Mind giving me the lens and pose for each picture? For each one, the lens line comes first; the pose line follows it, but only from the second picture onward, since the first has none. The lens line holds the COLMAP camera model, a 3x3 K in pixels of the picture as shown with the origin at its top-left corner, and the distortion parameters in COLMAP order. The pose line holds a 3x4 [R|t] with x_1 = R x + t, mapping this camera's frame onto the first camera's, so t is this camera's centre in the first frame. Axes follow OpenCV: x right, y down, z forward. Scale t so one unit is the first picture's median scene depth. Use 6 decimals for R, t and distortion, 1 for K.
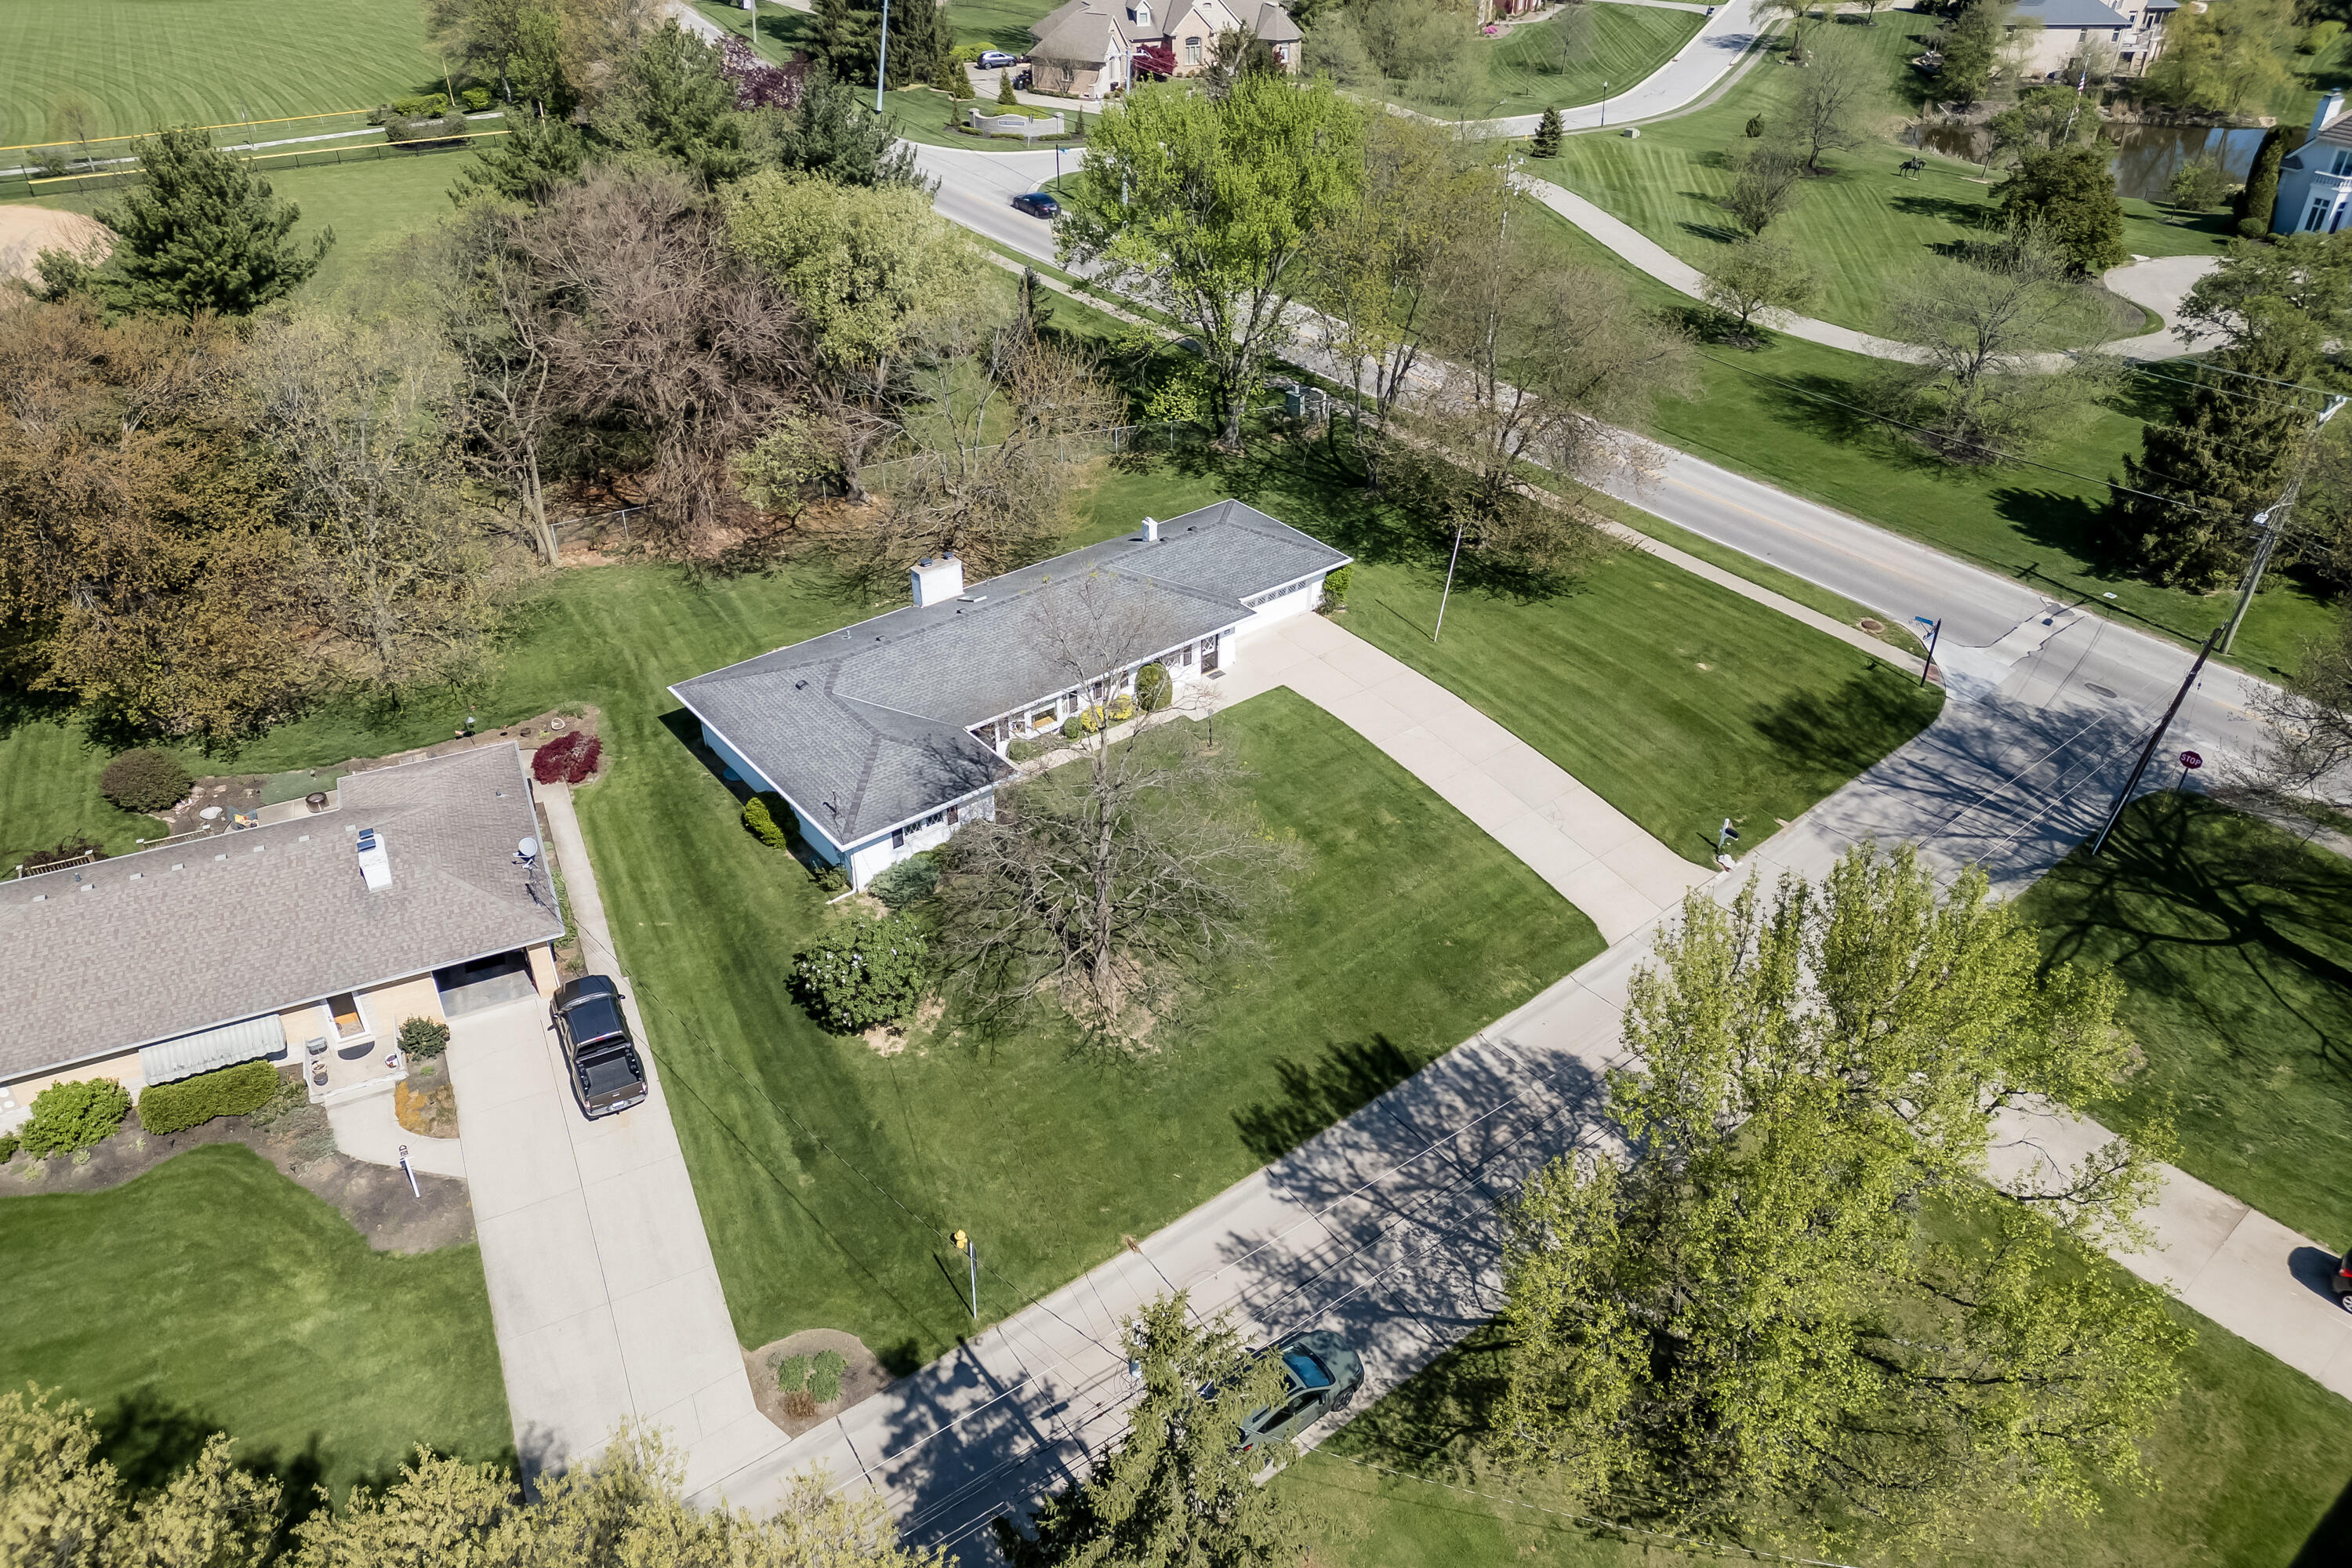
lens RADIAL K [[1597.5, 0, 1176.0], [0, 1597.5, 784.0], [0, 0, 1]] dist [0.051972, -0.058413]
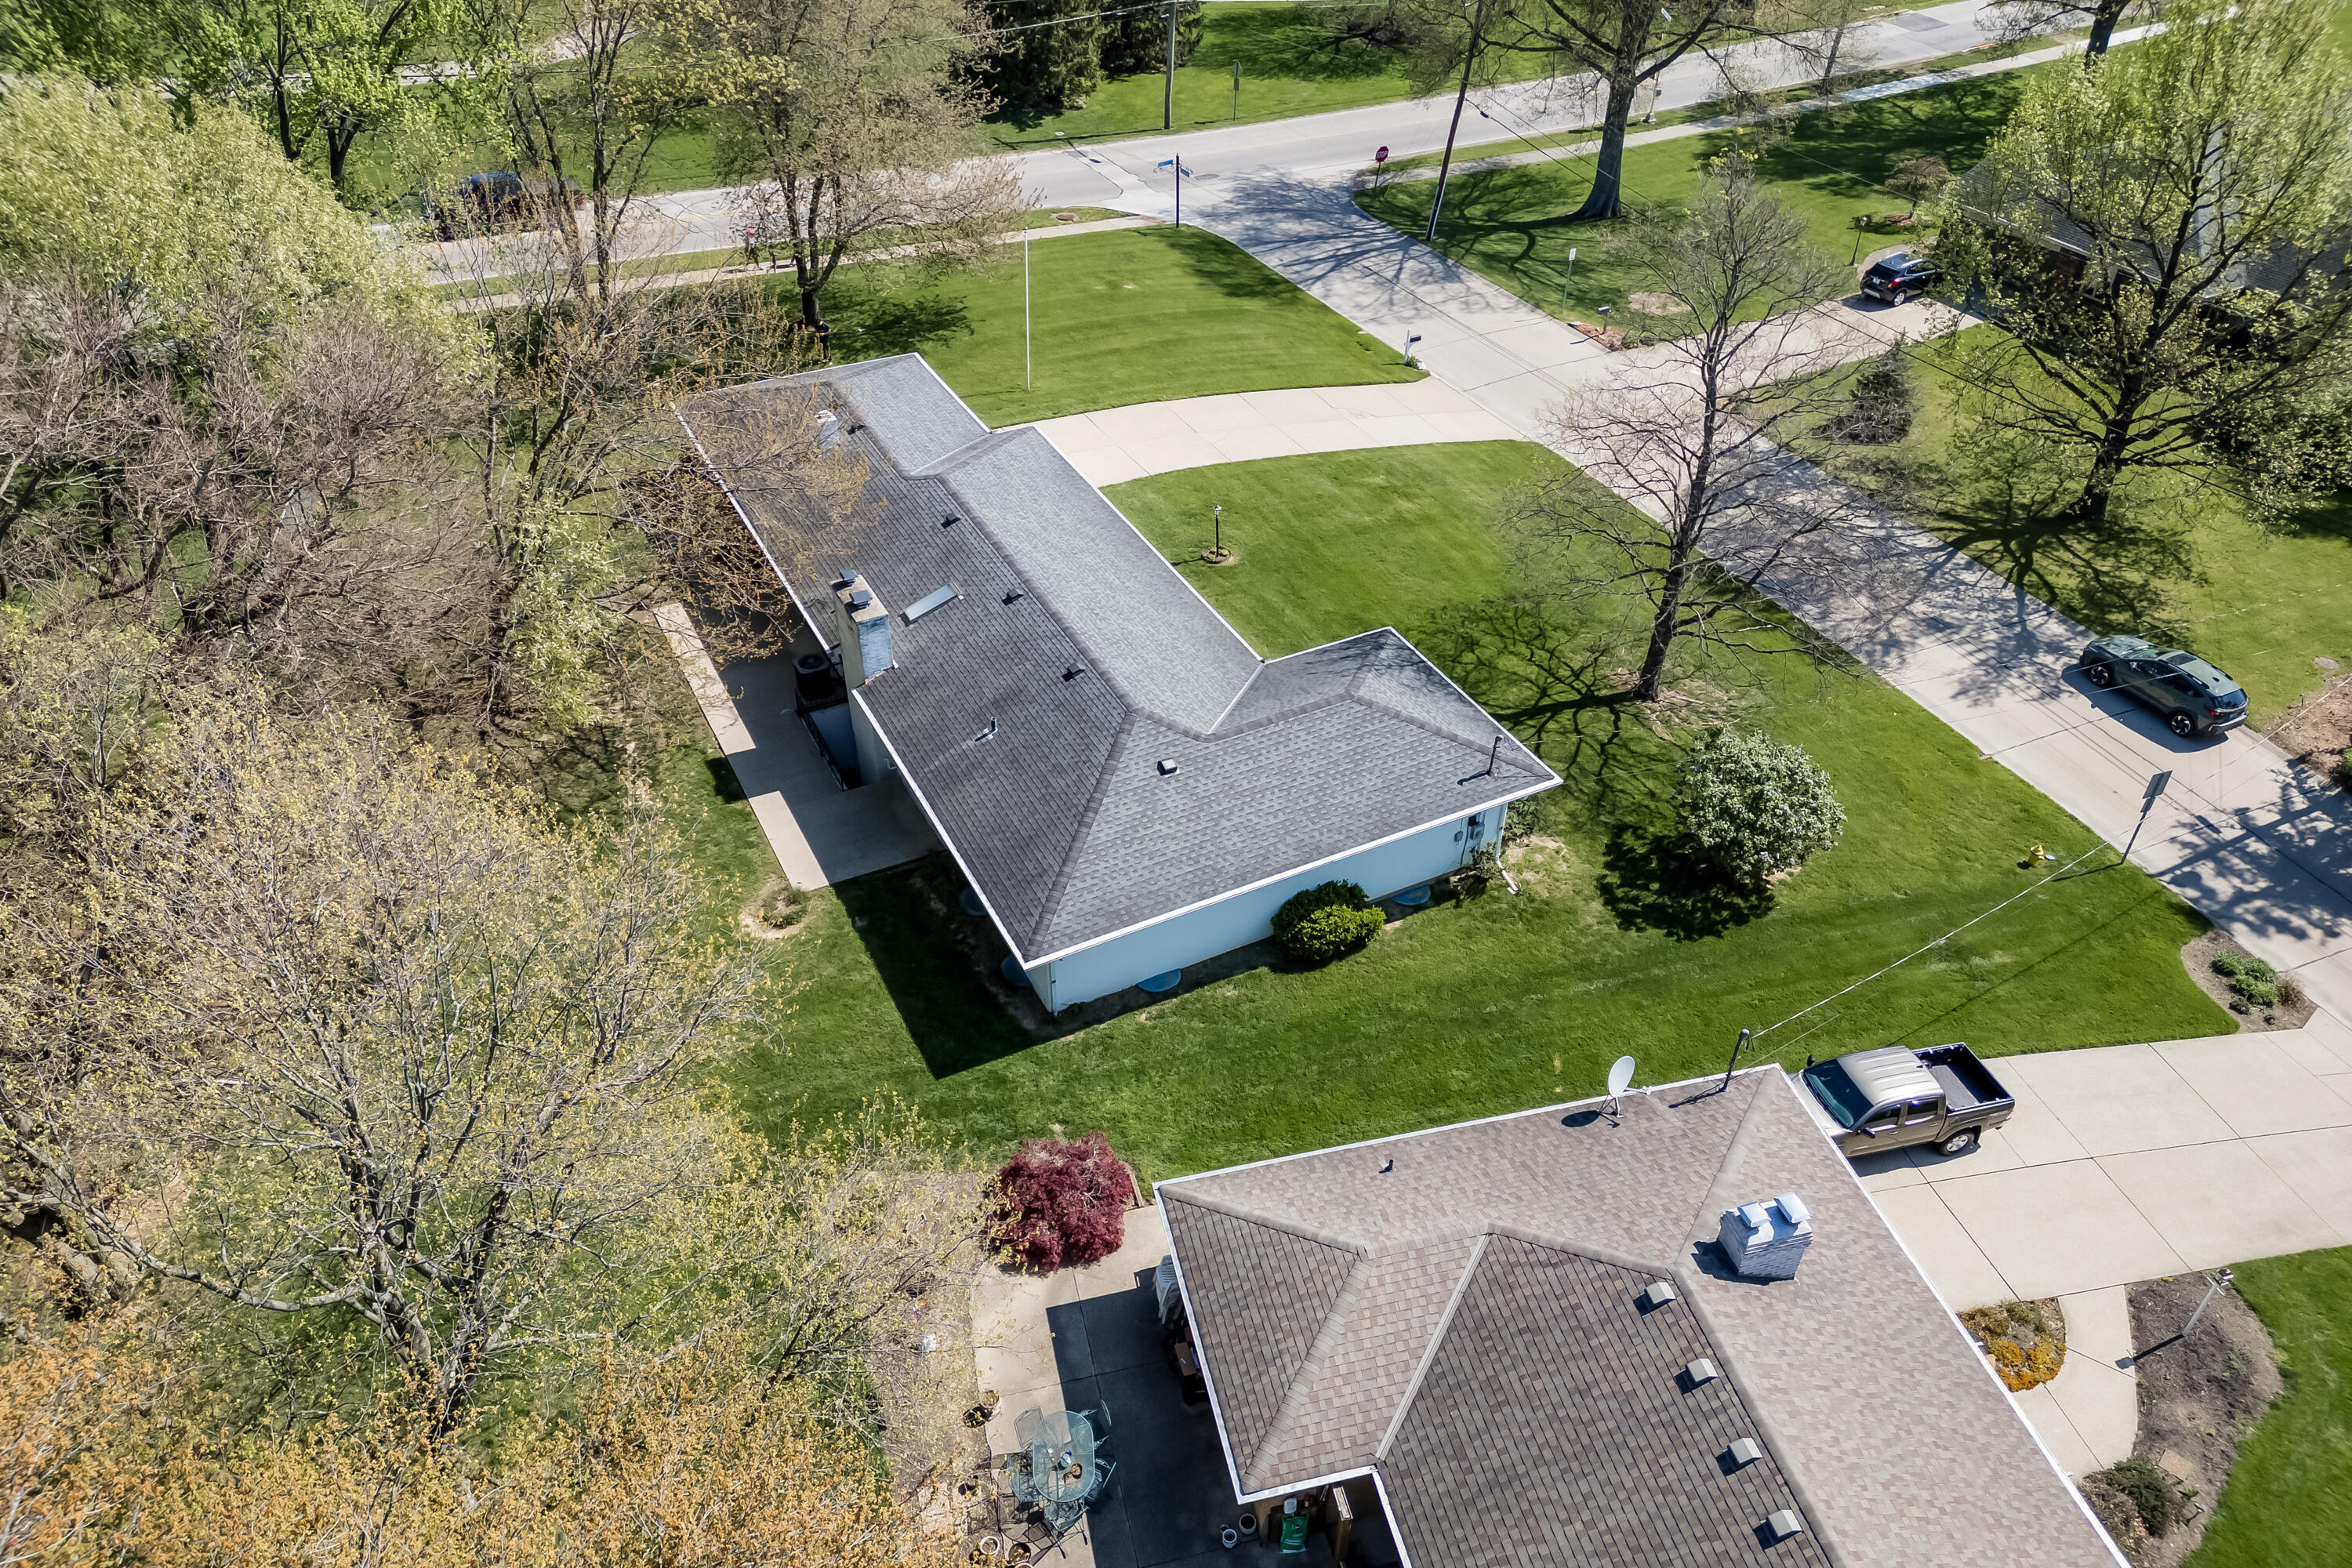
lens RADIAL K [[1597.5, 0, 1176.0], [0, 1597.5, 784.0], [0, 0, 1]] dist [0.051972, -0.058413]
pose [[0.208677, -0.623398, 0.753545, -0.798277], [0.543150, 0.714628, 0.440789, -0.370227], [-0.813291, 0.317305, 0.487725, 0.820016]]
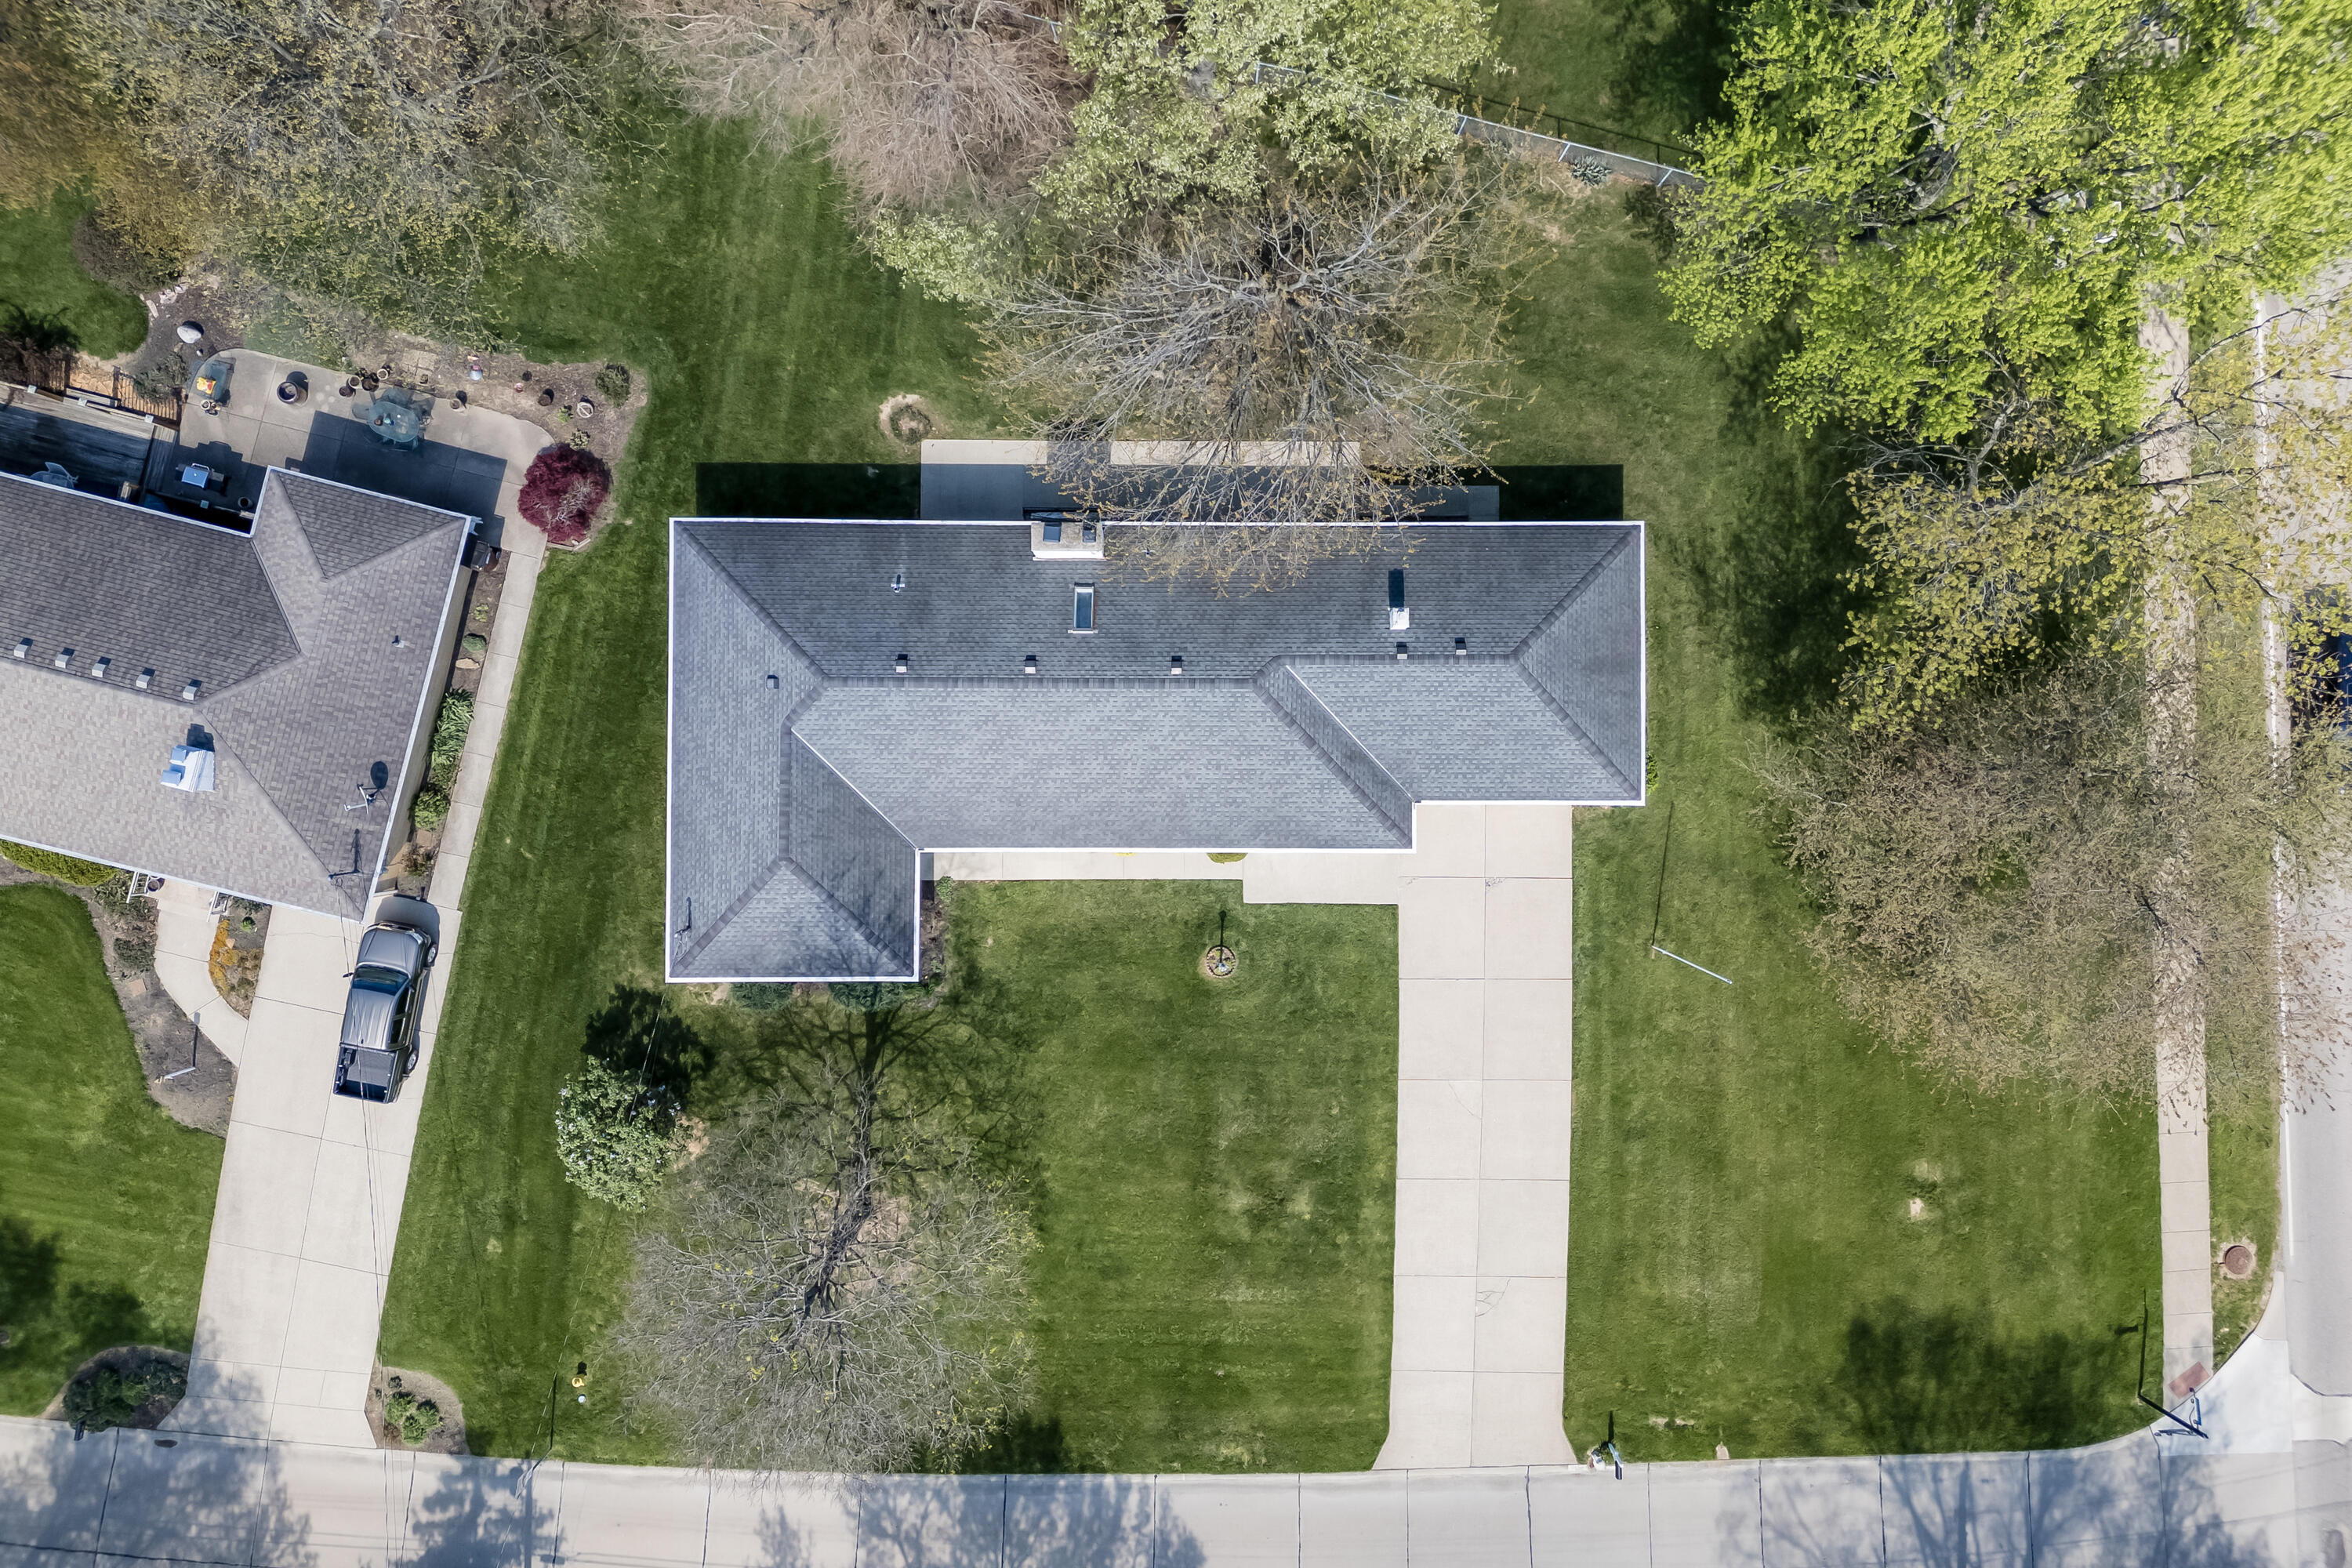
lens RADIAL K [[1597.5, 0, 1176.0], [0, 1597.5, 784.0], [0, 0, 1]] dist [0.051972, -0.058413]
pose [[0.772653, 0.634817, -0.003873, -0.061718], [-0.364330, 0.448416, 0.816203, -0.853216], [0.519876, -0.629230, 0.577753, 0.725491]]
